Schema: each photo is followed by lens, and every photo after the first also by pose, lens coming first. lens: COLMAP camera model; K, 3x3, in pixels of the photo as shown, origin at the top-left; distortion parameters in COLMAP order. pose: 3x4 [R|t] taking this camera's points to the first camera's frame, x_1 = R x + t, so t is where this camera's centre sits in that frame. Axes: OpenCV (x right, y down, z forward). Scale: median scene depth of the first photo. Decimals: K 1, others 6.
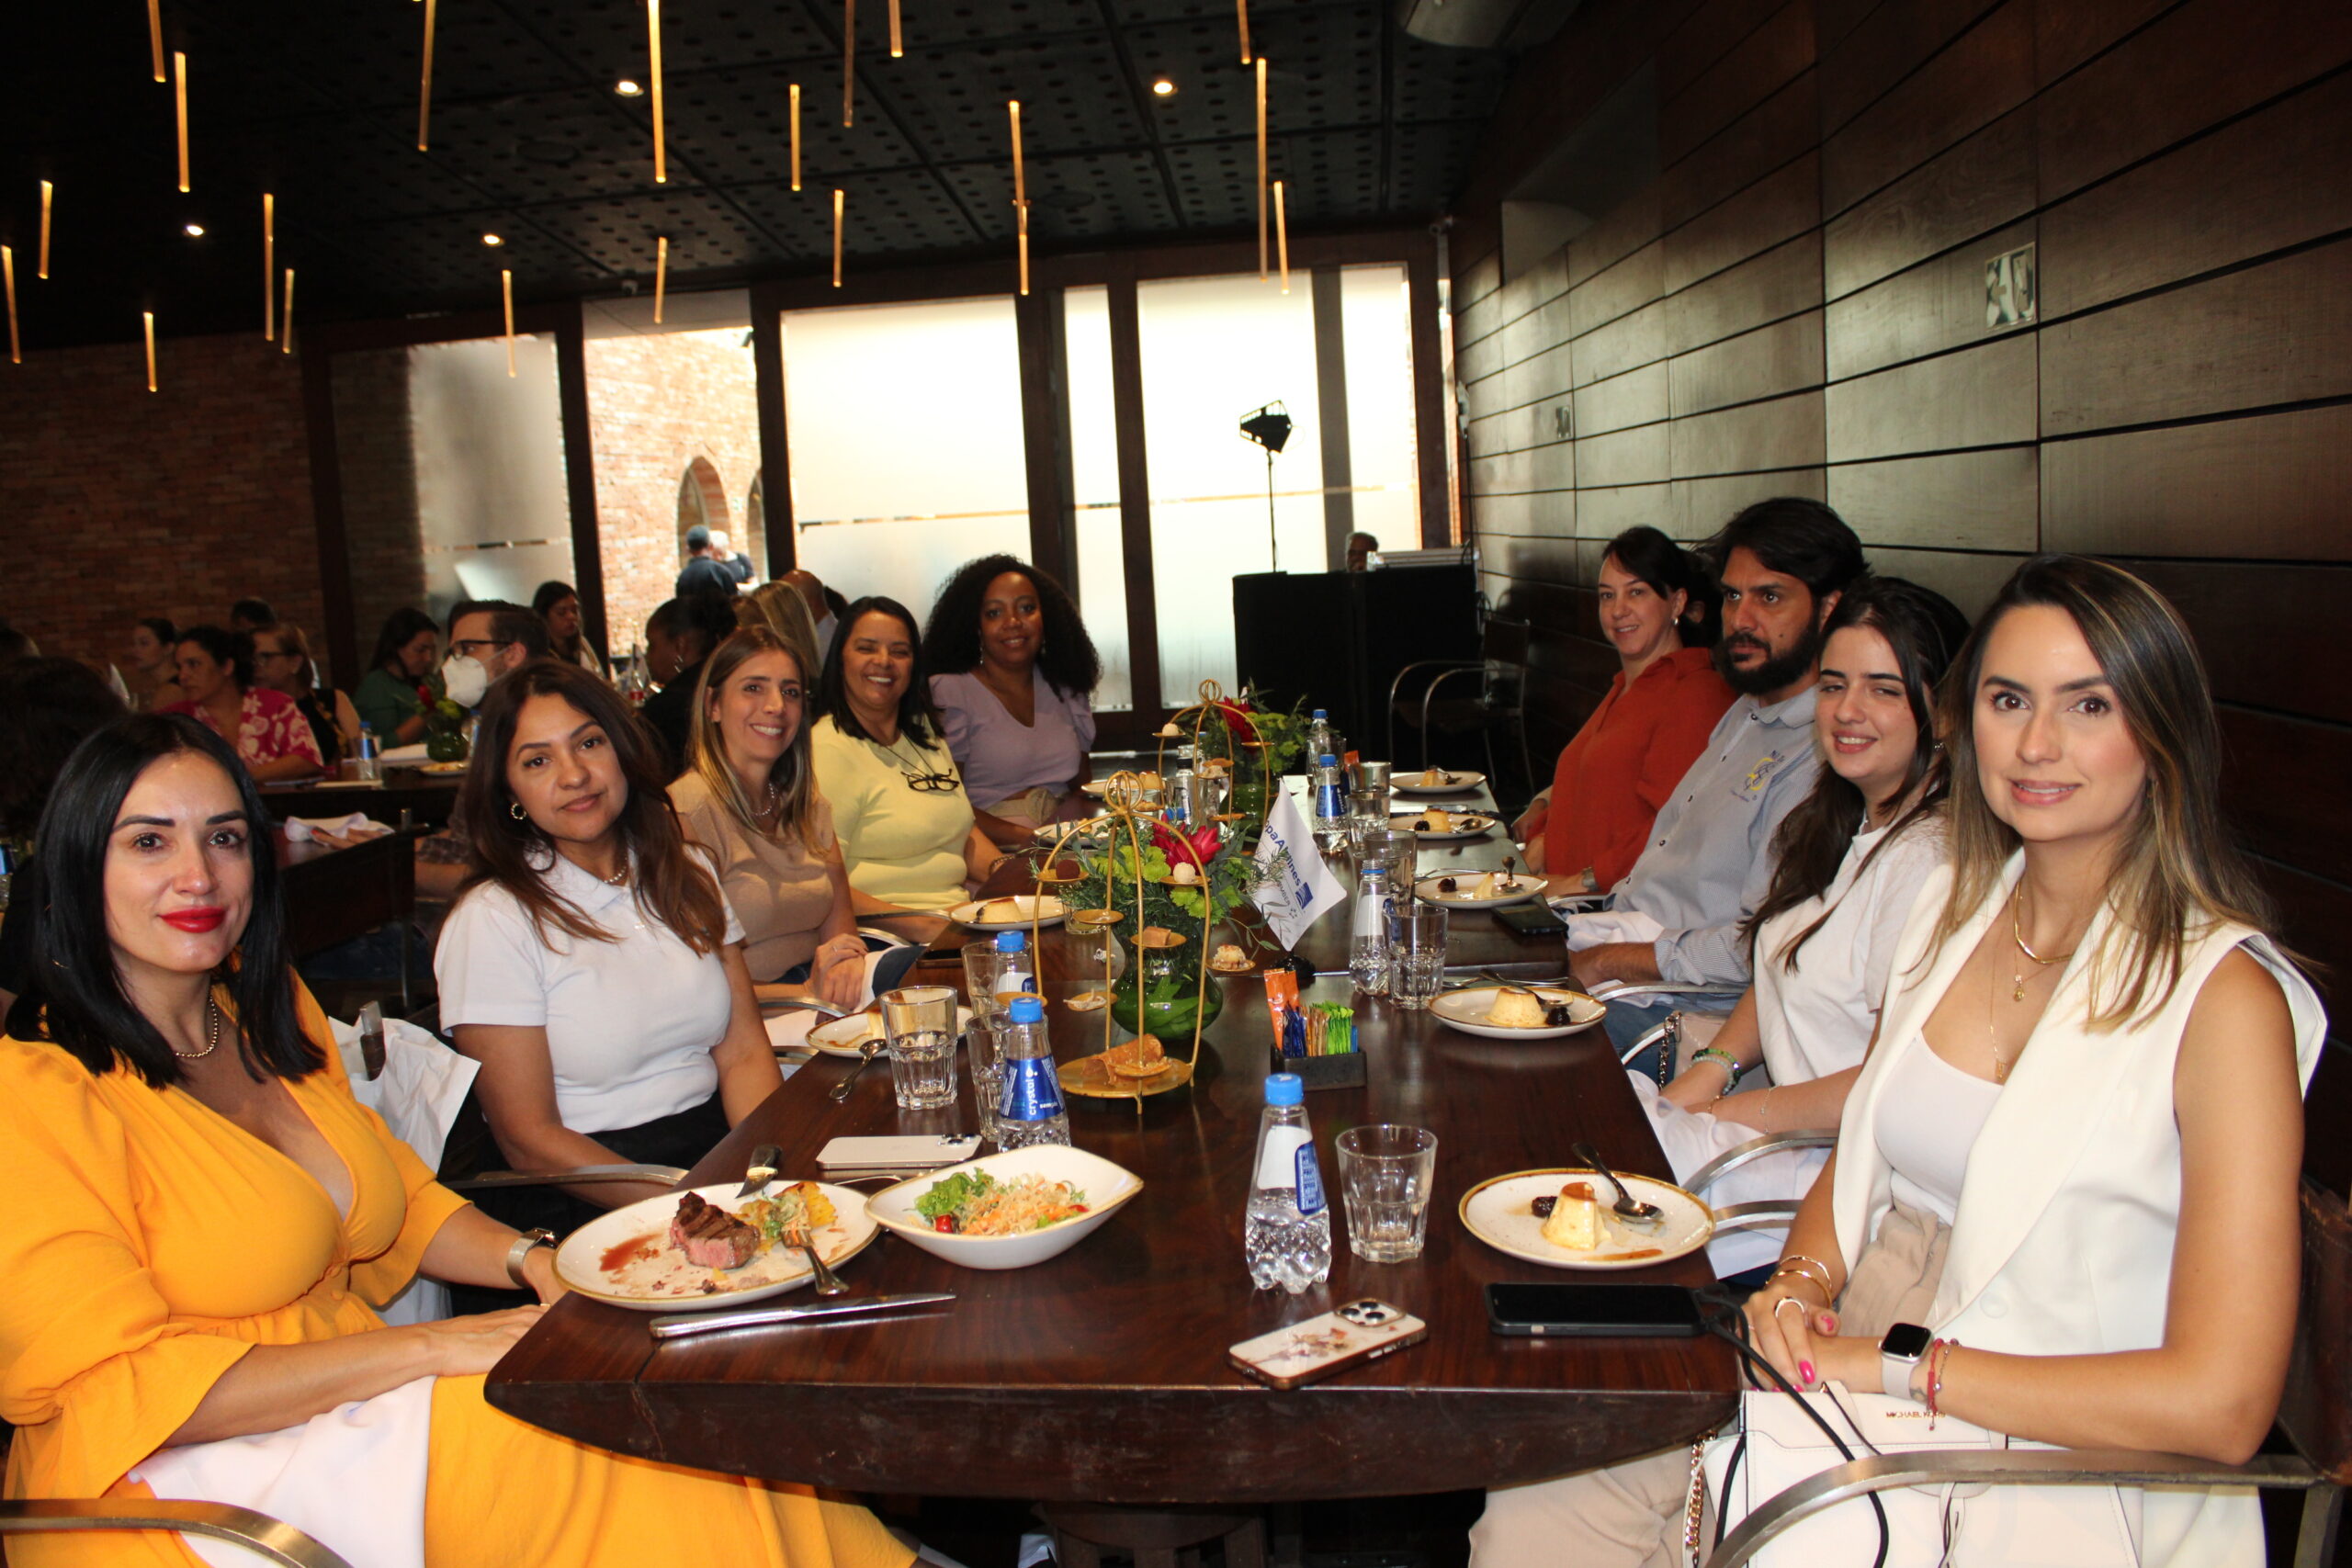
lens RADIAL K [[2210.0, 0, 1176.0], [0, 2210.0, 784.0], [0, 0, 1]] dist [-0.180876, 0.243703]
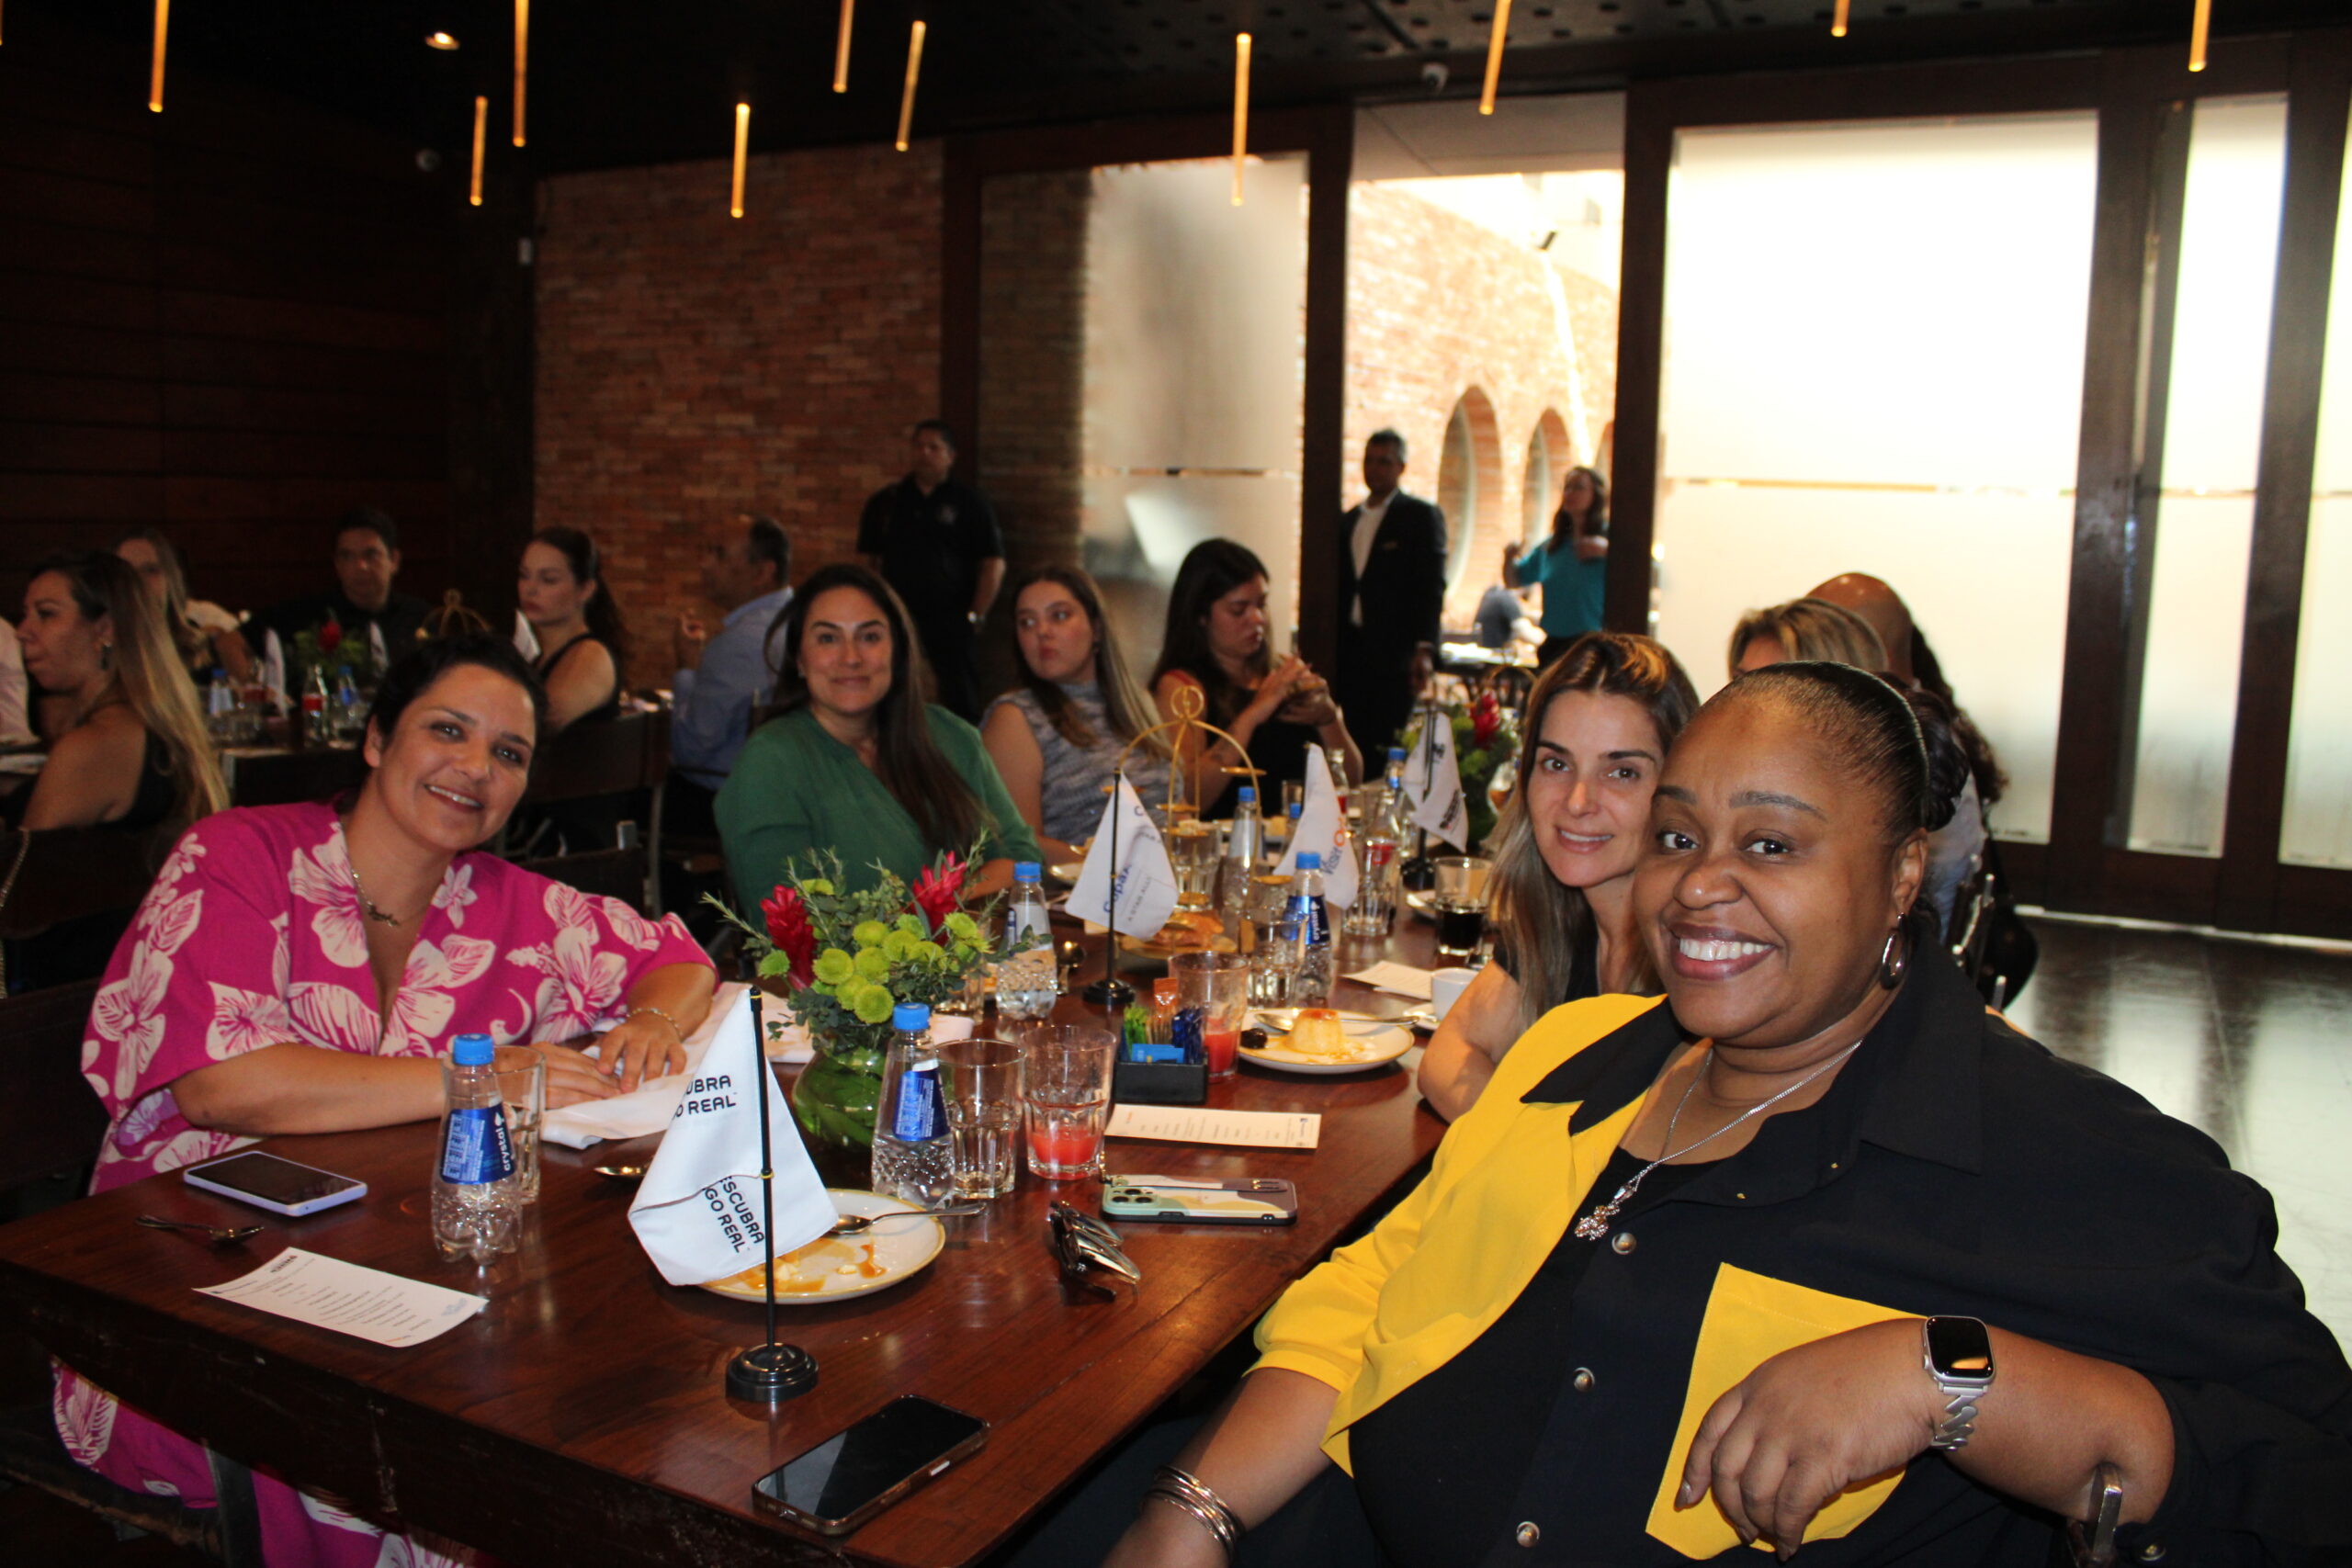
lens RADIAL K [[2210.0, 0, 1176.0], [0, 2210.0, 784.0], [0, 0, 1]] dist [-0.180876, 0.243703]
pose [[0.946145, 0.115355, -0.302493, -0.096644], [-0.111378, 0.993312, 0.030425, -0.033401], [0.303980, 0.004905, 0.952666, 0.338446]]
